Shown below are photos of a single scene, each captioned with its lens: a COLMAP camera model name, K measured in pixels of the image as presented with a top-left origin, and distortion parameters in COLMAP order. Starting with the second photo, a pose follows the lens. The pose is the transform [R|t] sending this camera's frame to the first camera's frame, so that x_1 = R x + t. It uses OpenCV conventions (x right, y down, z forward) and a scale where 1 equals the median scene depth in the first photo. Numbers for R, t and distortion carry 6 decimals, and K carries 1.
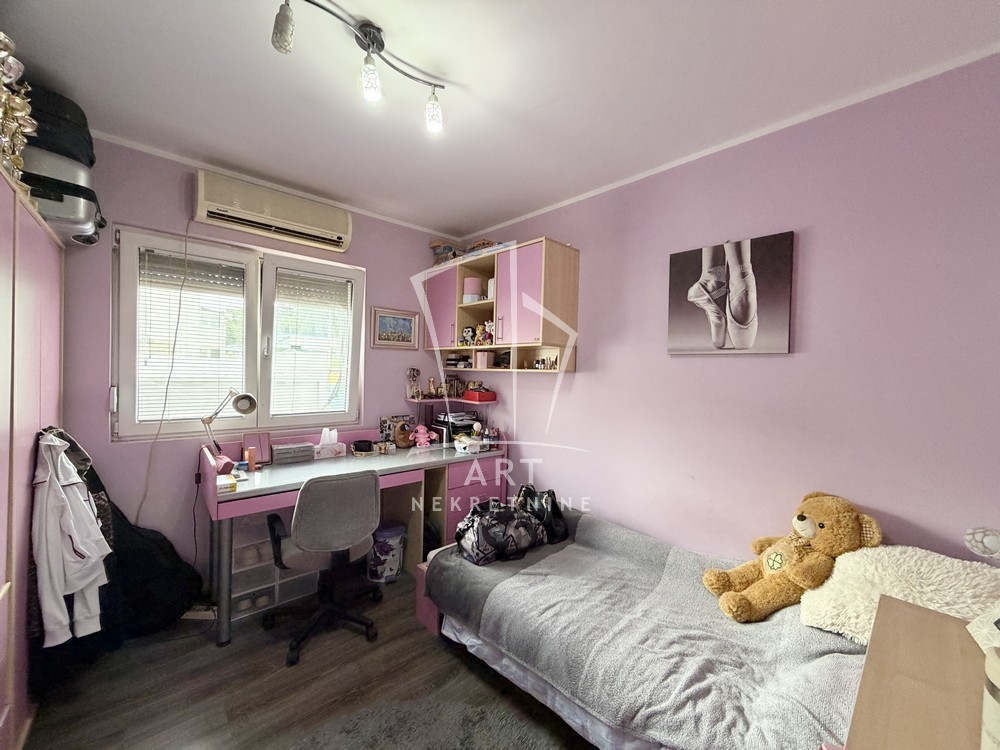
lens RADIAL K [[404.5, 0, 496.4], [0, 404.5, 374.0], [0, 0, 1]] dist [-0.000589, -0.000095]
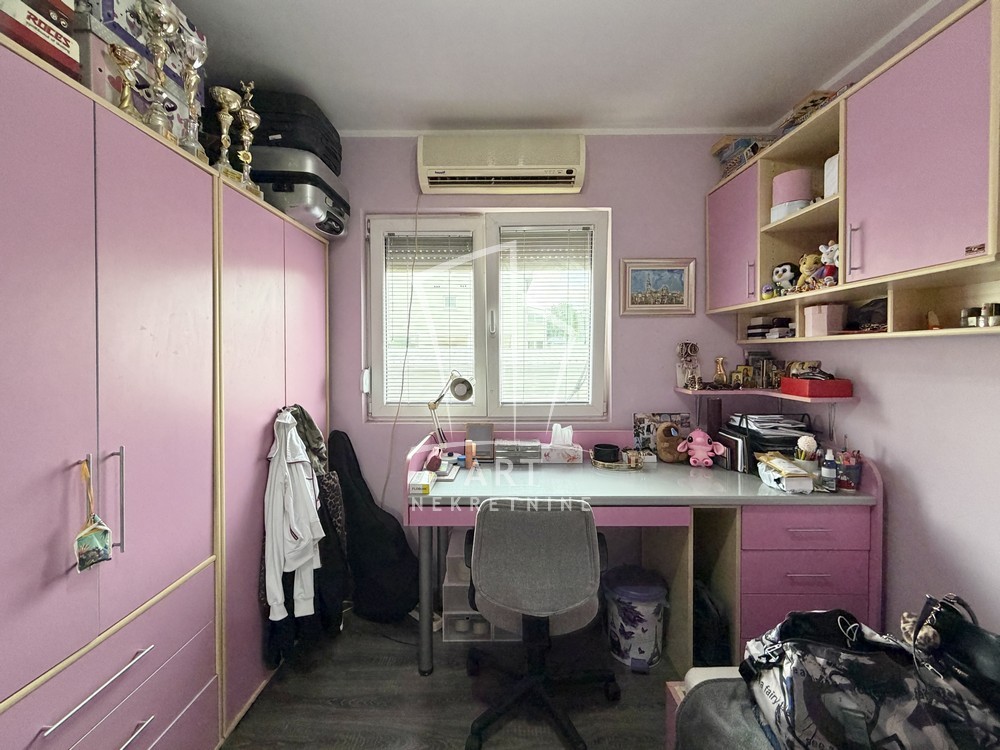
lens RADIAL K [[405.9, 0, 502.9], [0, 405.9, 361.4], [0, 0, 1]] dist [-0.001484, 0.000330]
pose [[0.741862, -0.017340, -0.670328, 0.017776], [0.014957, 0.999845, -0.009310, 0.020031], [0.670386, -0.003120, 0.742006, 0.341526]]
